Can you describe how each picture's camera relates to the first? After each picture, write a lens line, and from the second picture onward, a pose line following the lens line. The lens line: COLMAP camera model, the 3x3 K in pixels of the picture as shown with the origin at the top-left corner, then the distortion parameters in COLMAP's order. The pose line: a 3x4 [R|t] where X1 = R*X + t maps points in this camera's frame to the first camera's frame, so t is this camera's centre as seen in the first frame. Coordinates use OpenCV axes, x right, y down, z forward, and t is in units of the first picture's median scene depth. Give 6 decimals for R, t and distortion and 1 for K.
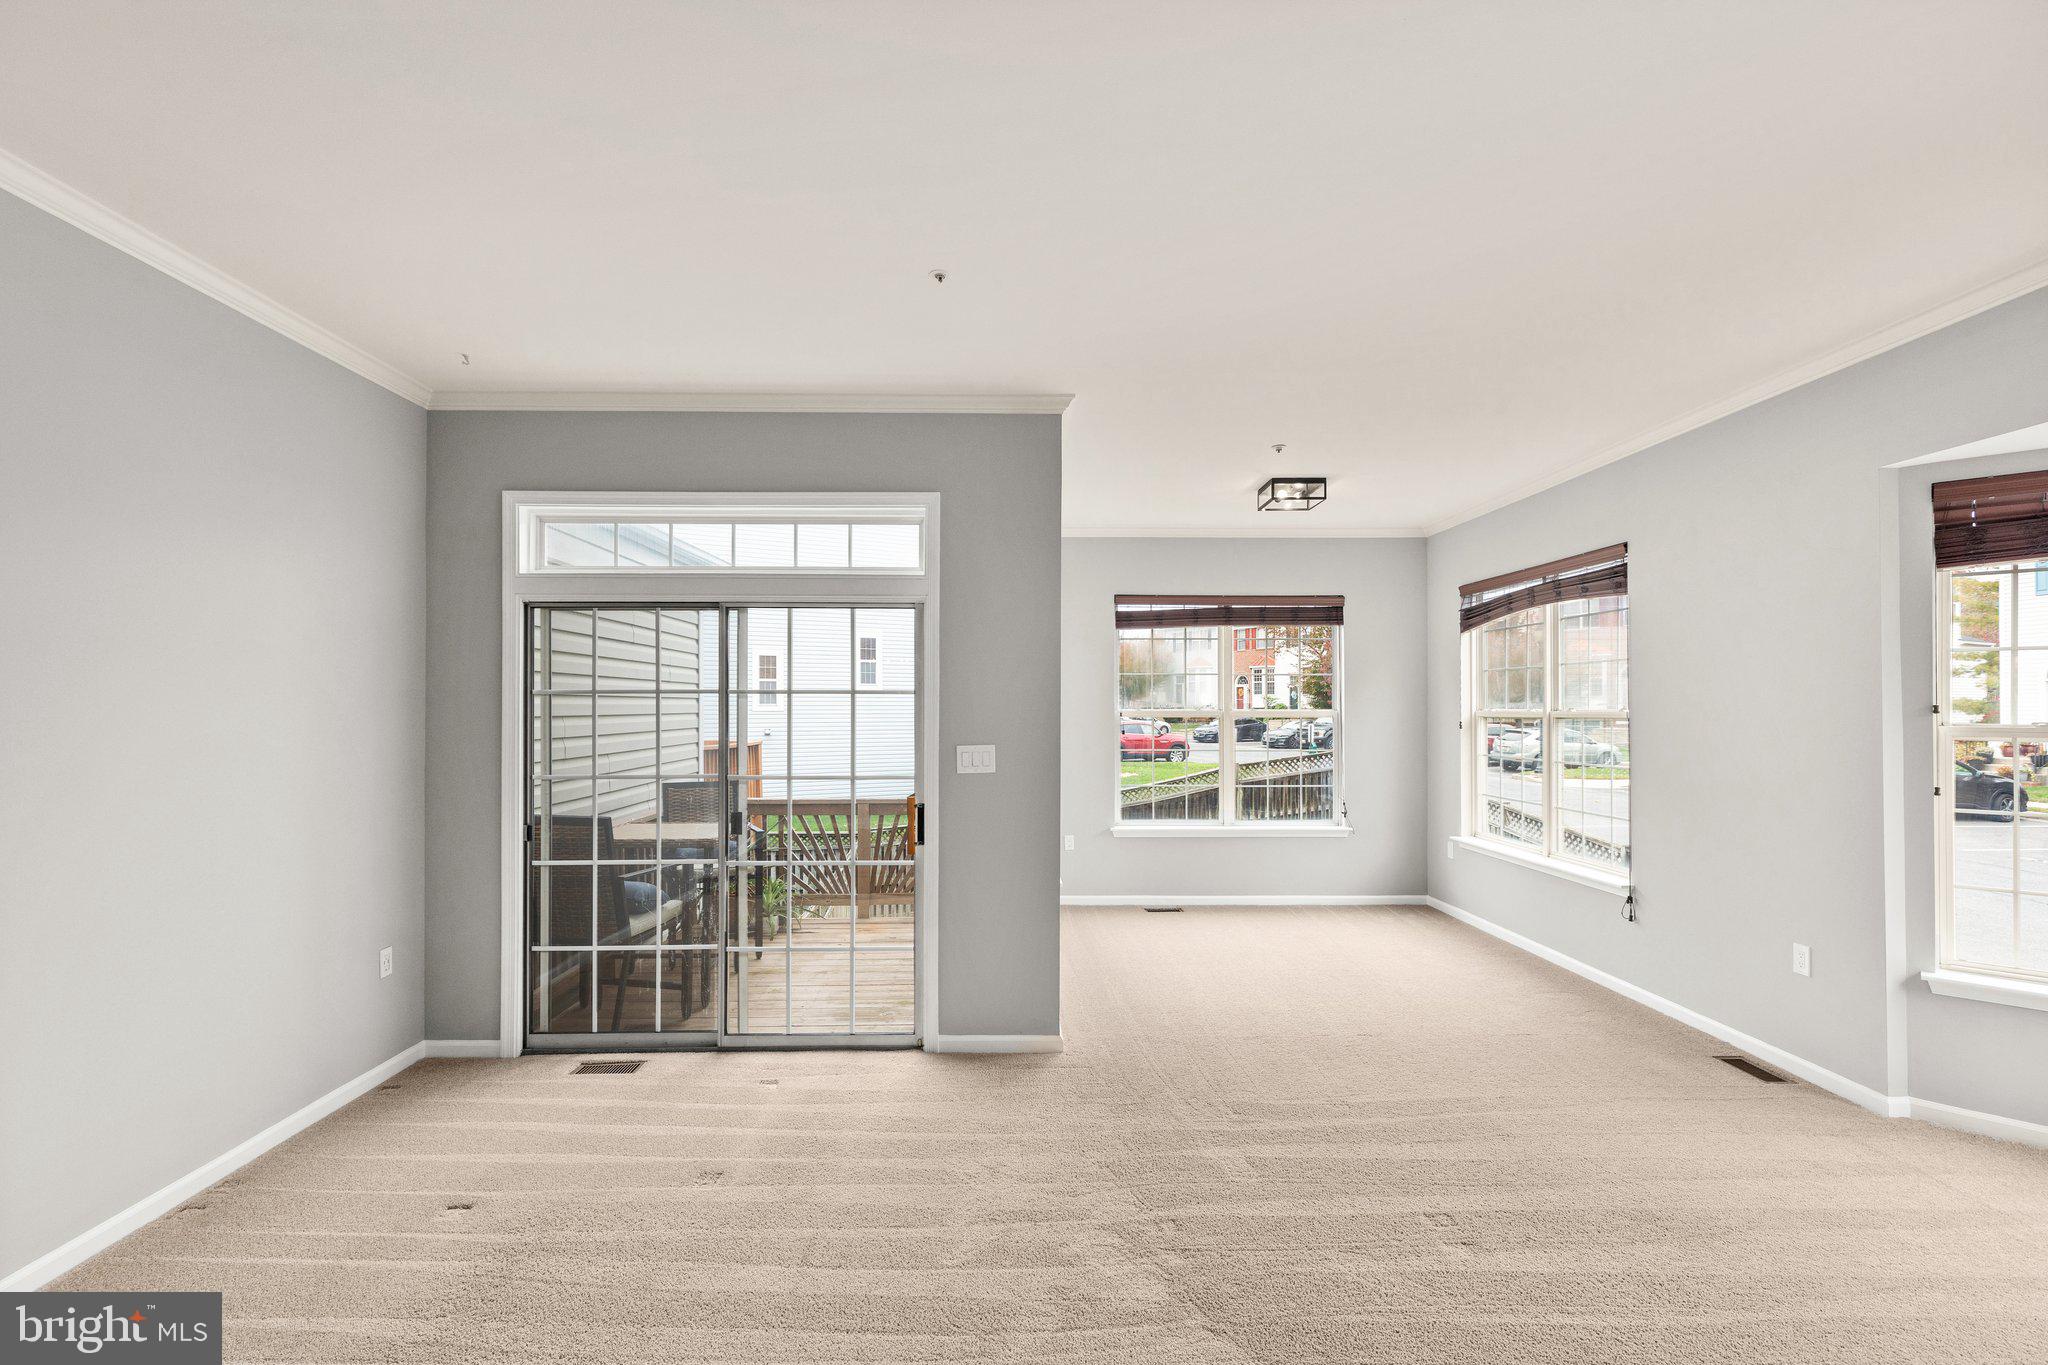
lens RADIAL K [[927.9, 0, 1013.0], [0, 927.9, 703.5], [0, 0, 1]] dist [0.007913, -0.001596]
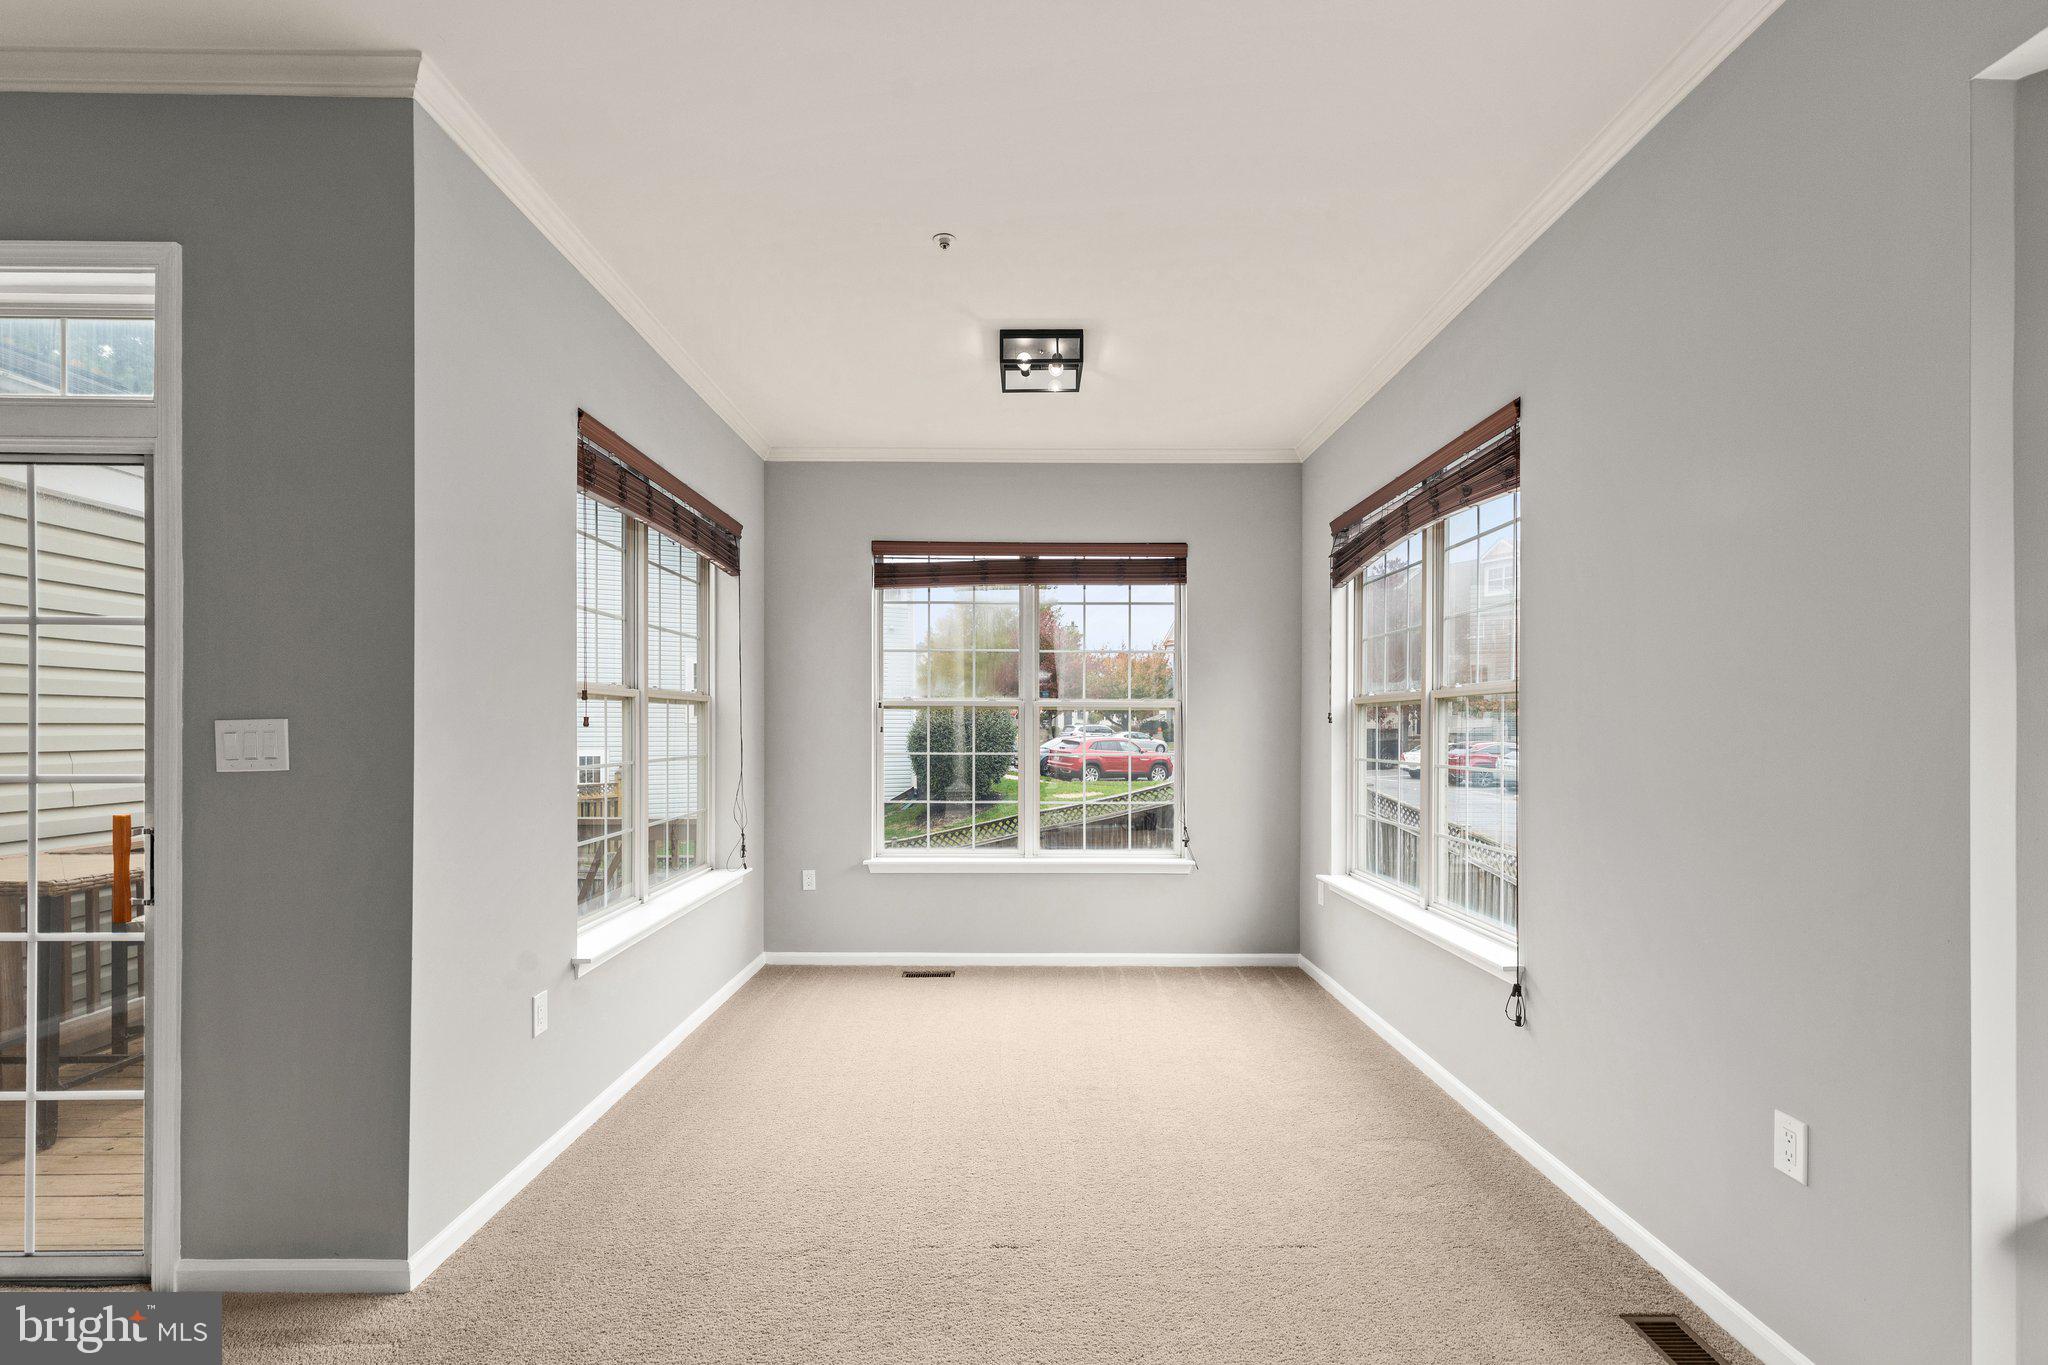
lens RADIAL K [[927.9, 0, 1028.4], [0, 927.9, 733.7], [0, 0, 1]] dist [0.007913, -0.001596]
pose [[0.999963, 0.003321, -0.007891, 0.280703], [-0.003242, 0.999944, 0.010042, 0.031841], [0.007923, -0.010016, 0.999918, 0.317781]]
